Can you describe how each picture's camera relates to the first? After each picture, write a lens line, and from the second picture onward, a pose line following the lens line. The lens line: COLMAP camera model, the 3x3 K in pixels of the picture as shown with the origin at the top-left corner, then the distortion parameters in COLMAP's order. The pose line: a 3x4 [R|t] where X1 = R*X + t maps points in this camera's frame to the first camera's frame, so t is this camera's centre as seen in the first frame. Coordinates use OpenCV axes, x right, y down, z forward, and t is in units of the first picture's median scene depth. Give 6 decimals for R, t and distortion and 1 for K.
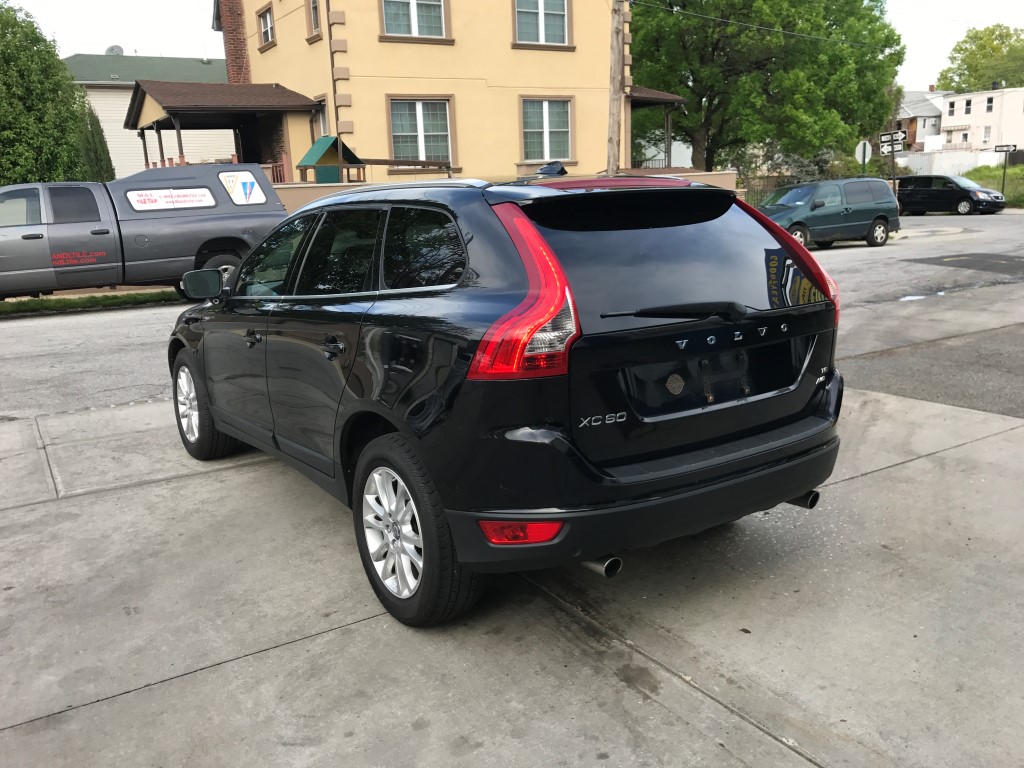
lens RADIAL K [[842.1, 0, 506.2], [0, 842.1, 387.9], [0, 0, 1]] dist [0.006329, 0.003870]
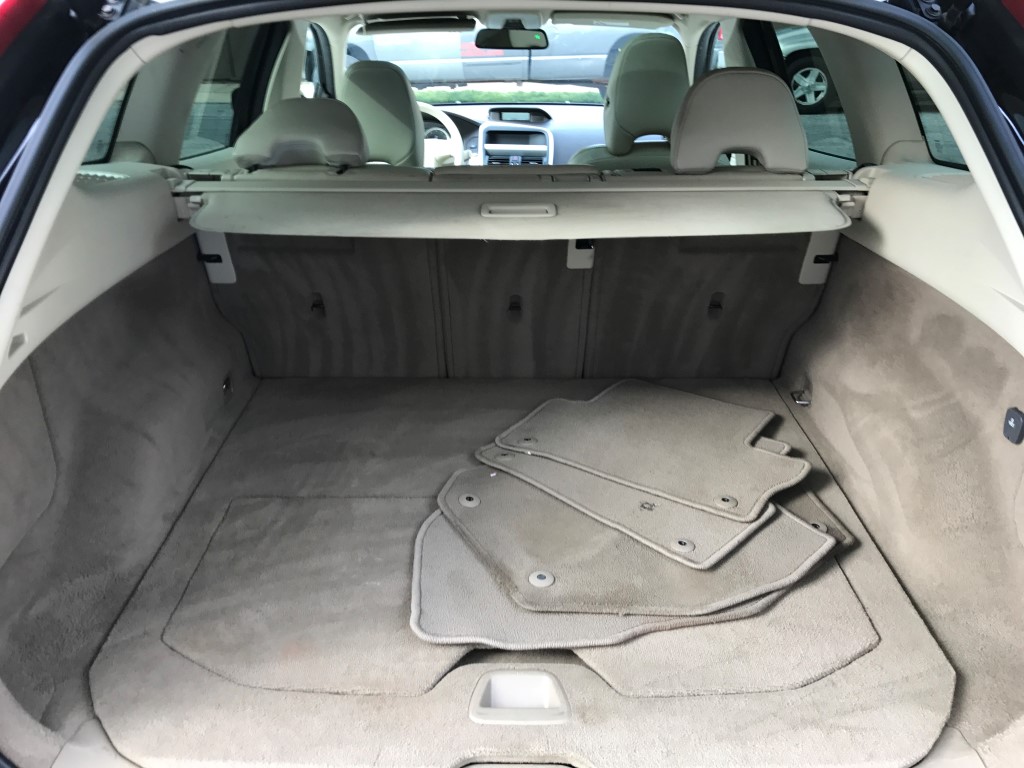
lens RADIAL K [[842.1, 0, 506.2], [0, 842.1, 387.9], [0, 0, 1]] dist [0.006329, 0.003870]
pose [[0.813422, 0.269609, -0.515419, 0.100371], [-0.150518, 0.953475, 0.261207, -0.041918], [0.561863, -0.134891, 0.816159, 0.190688]]
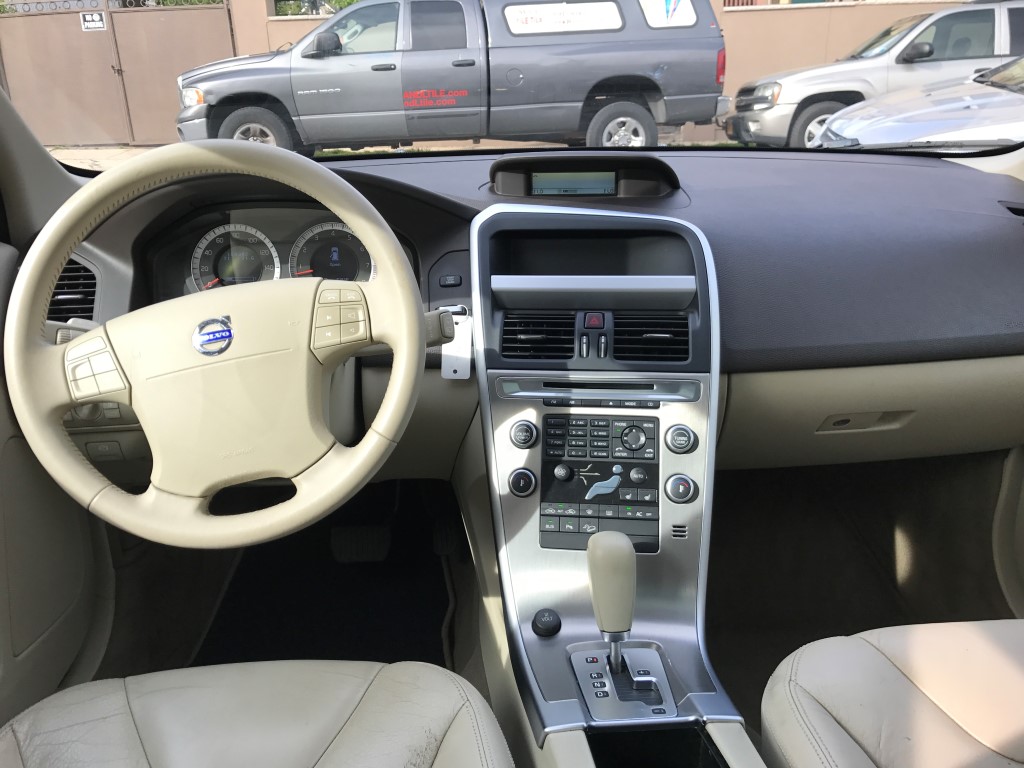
lens RADIAL K [[842.1, 0, 506.2], [0, 842.1, 387.9], [0, 0, 1]] dist [0.006329, 0.003870]
pose [[0.850812, 0.200133, -0.485866, -0.029060], [-0.121656, 0.974532, 0.188383, -0.050303], [0.511193, -0.101170, 0.853491, 0.356345]]
